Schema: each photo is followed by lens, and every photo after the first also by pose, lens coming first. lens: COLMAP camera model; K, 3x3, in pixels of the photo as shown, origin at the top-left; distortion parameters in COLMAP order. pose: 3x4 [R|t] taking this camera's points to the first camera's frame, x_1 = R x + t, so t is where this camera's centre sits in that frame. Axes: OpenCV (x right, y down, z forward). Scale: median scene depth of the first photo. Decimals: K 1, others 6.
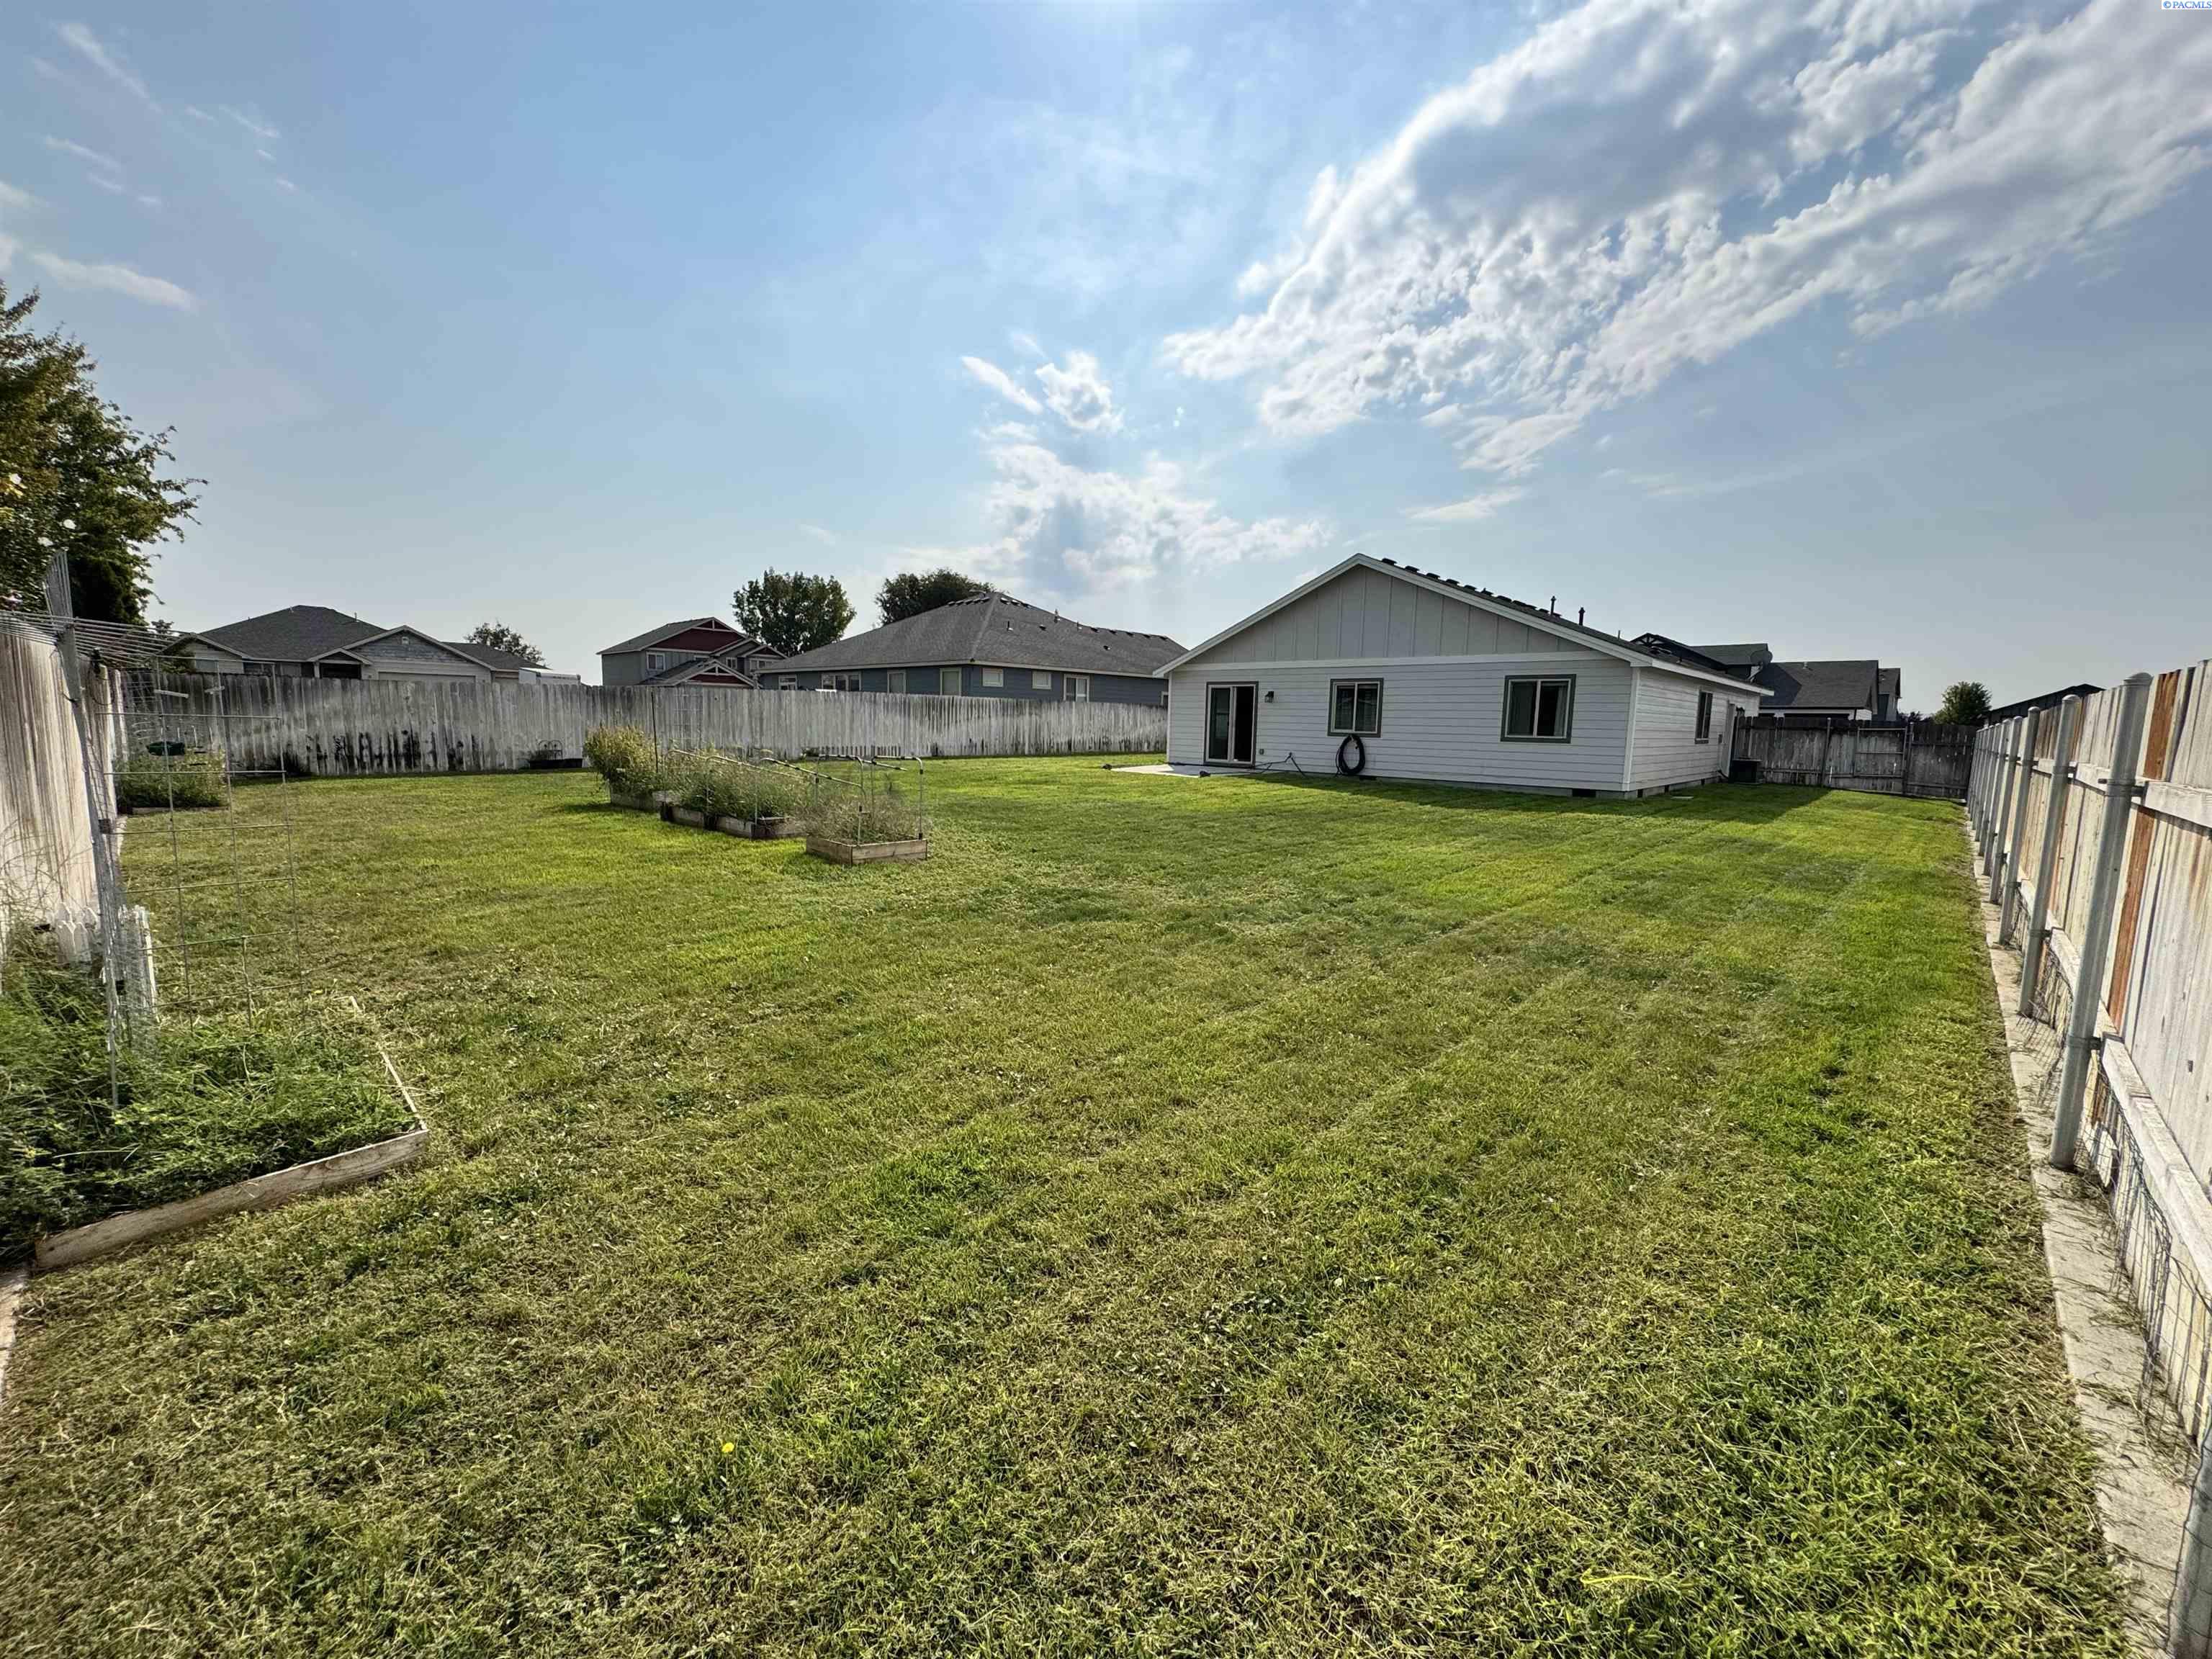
lens RADIAL K [[937.6, 0, 1112.0], [0, 937.6, 841.1], [0, 0, 1]] dist [-0.004704, 0.000590]
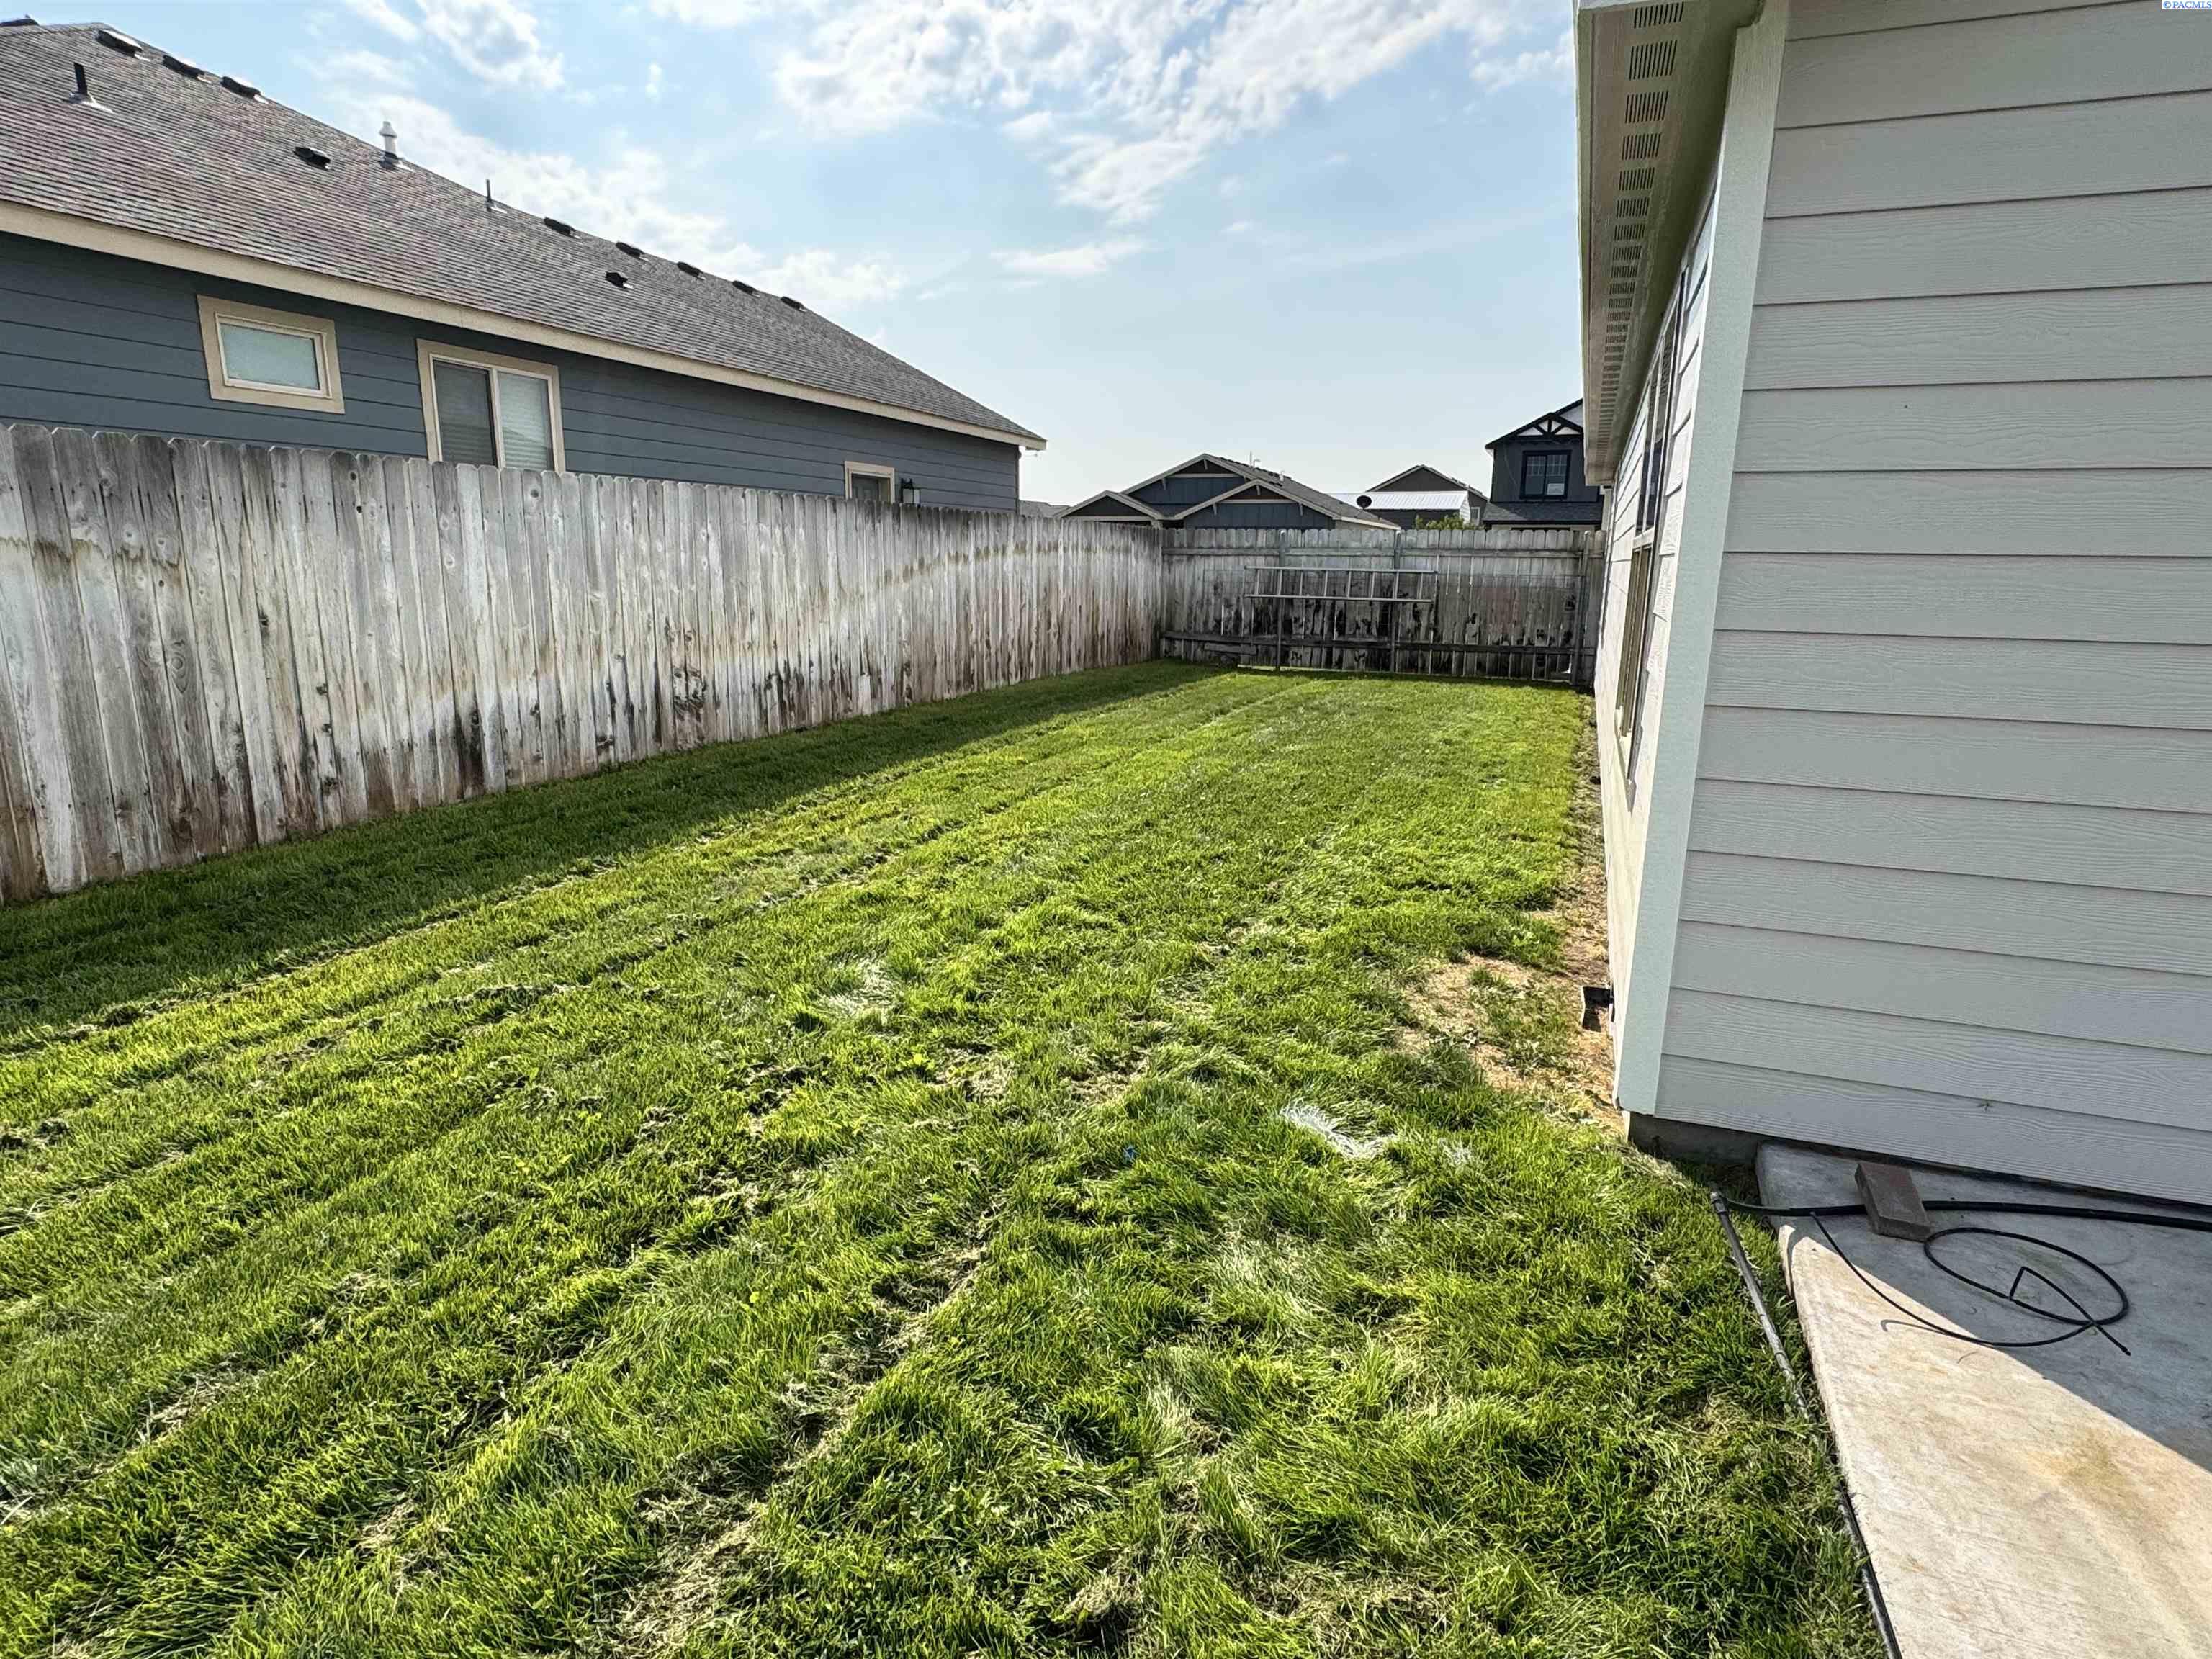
lens RADIAL K [[1200.9, 0, 1119.7], [0, 1200.9, 844.3], [0, 0, 1]] dist [0.023350, 0.000424]
pose [[0.921724, -0.094395, 0.376185, -0.014870], [0.049825, 0.990713, 0.126515, -0.075737], [-0.384633, -0.097869, 0.917866, 0.534159]]
